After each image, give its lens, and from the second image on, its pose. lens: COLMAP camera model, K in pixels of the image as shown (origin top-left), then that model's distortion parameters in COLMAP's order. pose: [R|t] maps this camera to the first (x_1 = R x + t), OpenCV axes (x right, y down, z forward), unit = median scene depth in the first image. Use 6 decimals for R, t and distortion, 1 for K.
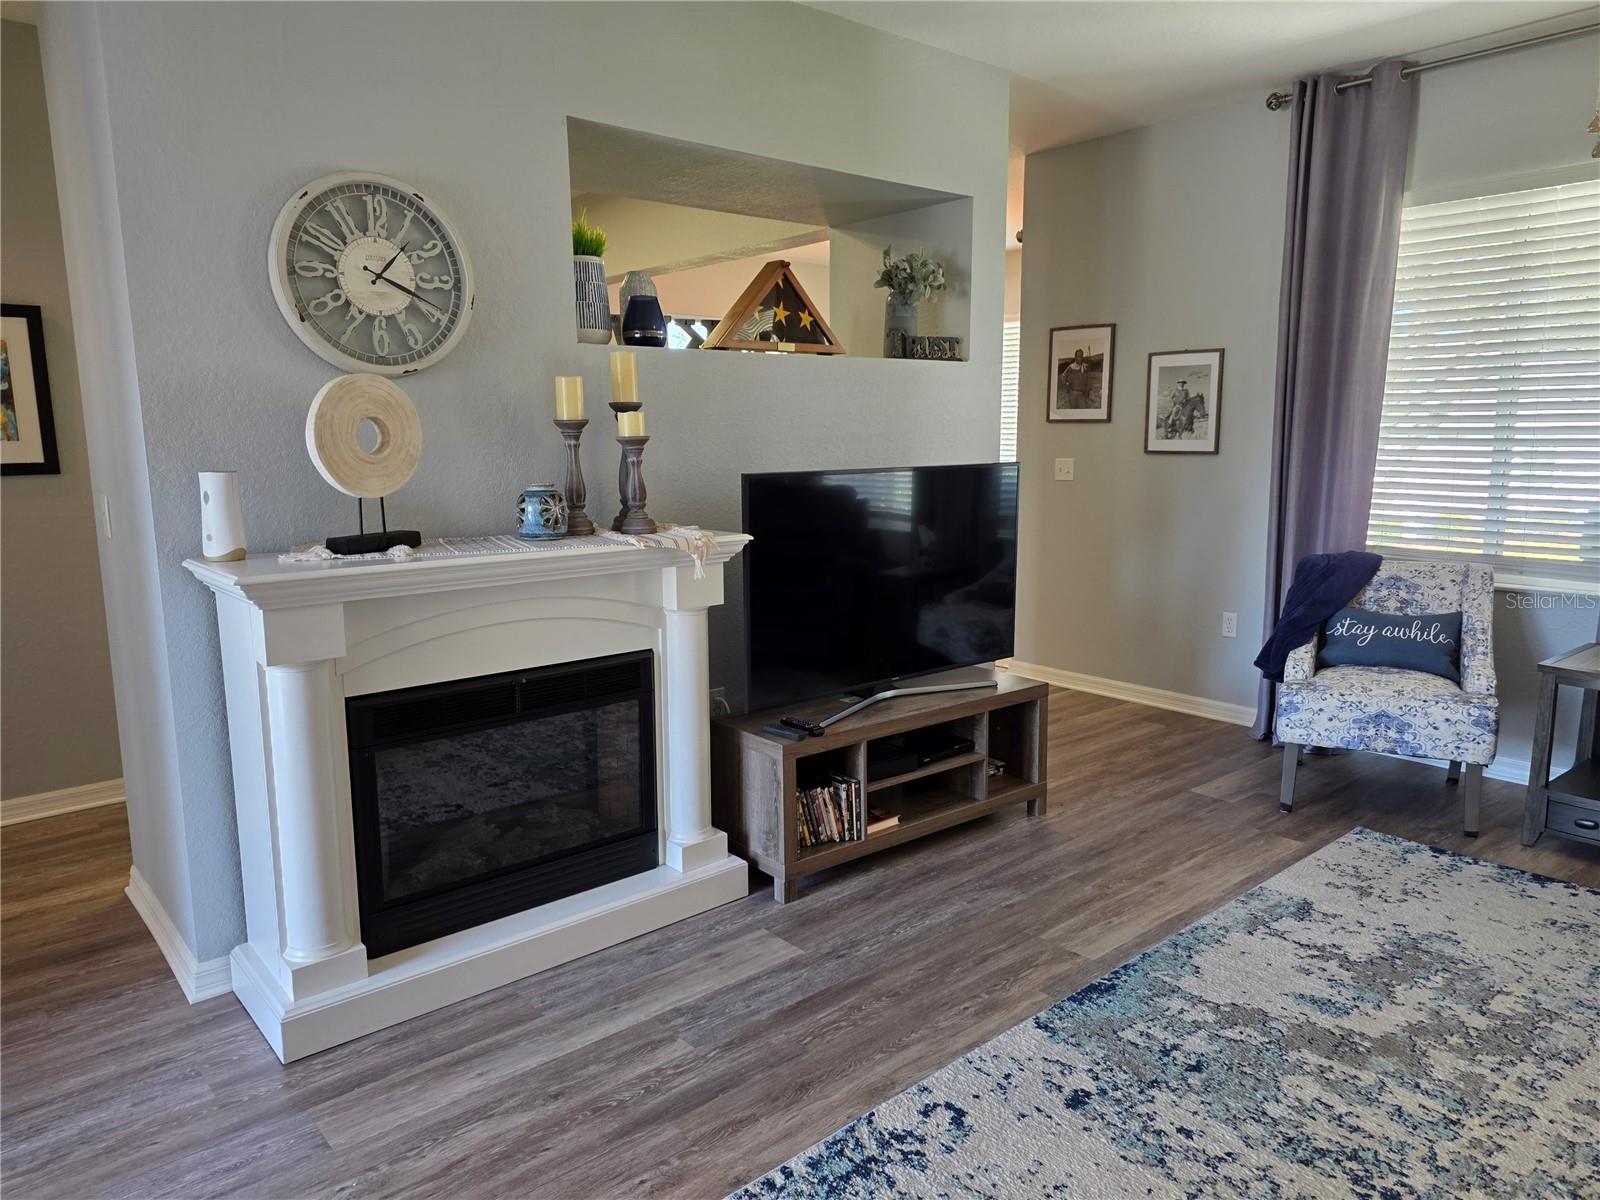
lens RADIAL K [[1094.2, 0, 800.0], [0, 1094.2, 600.0], [0, 0, 1]] dist [0.053179, -0.030607]
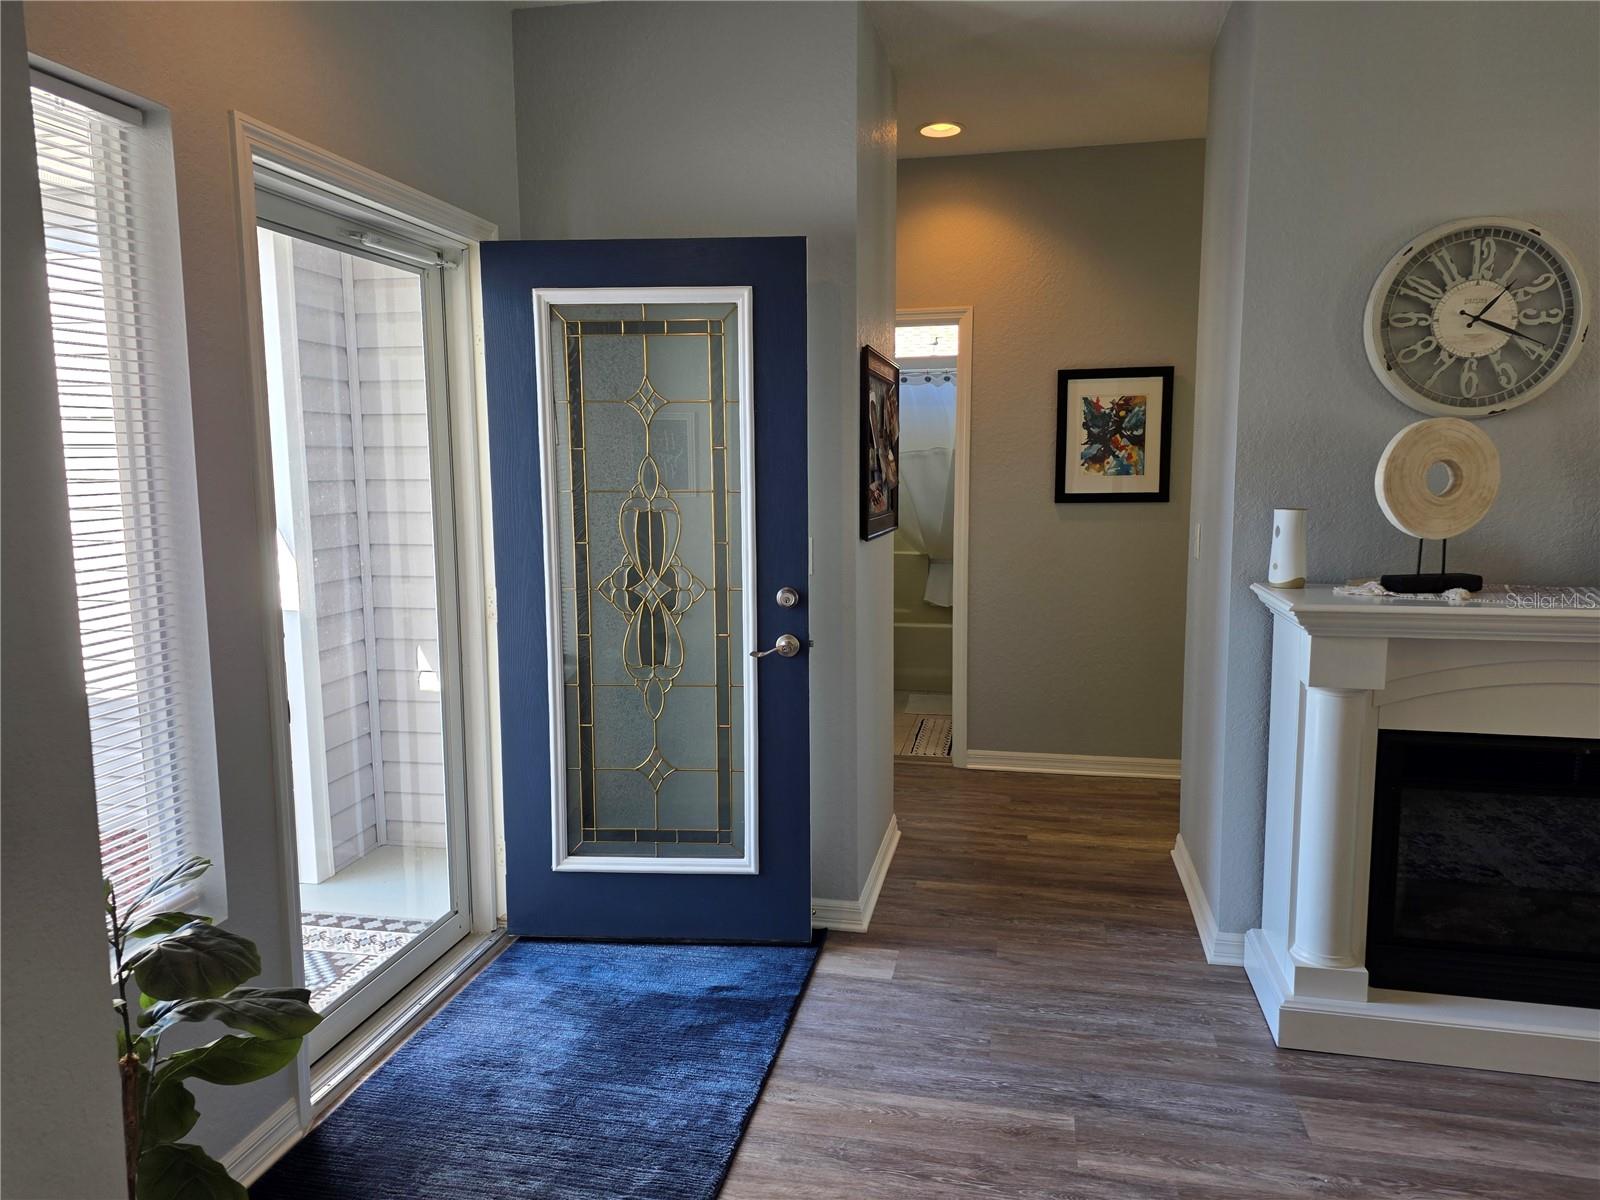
lens RADIAL K [[1036.3, 0, 800.0], [0, 1036.3, 600.0], [0, 0, 1]] dist [0.028302, -0.019543]
pose [[0.603025, 0.102395, -0.791123, 0.022871], [-0.120805, 0.992012, 0.036314, -0.001858], [0.788522, 0.073673, 0.610578, -0.036555]]
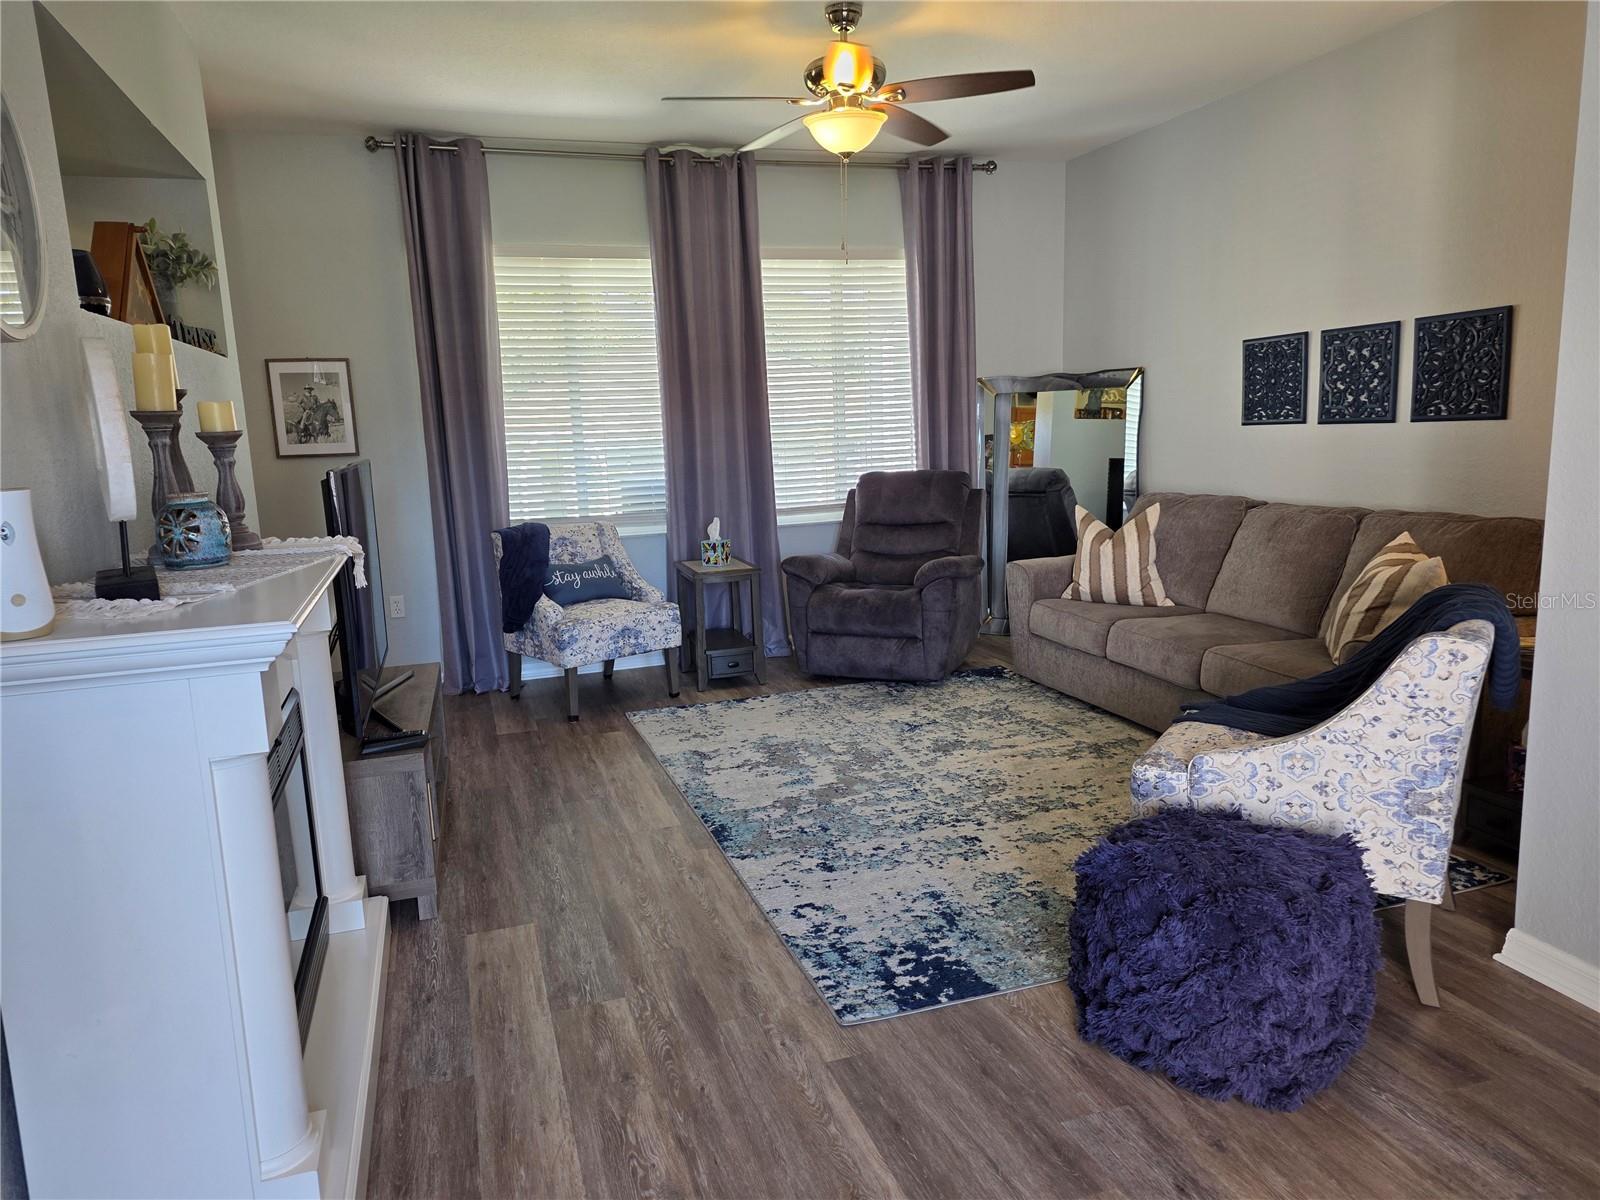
lens RADIAL K [[1063.6, 0, 800.0], [0, 1063.6, 600.0], [0, 0, 1]] dist [0.077117, -0.001814]
pose [[0.380257, -0.162501, 0.910493, -0.877200], [0.180536, 0.978548, 0.099249, -0.037020], [-0.907089, 0.126637, 0.401437, 0.370714]]
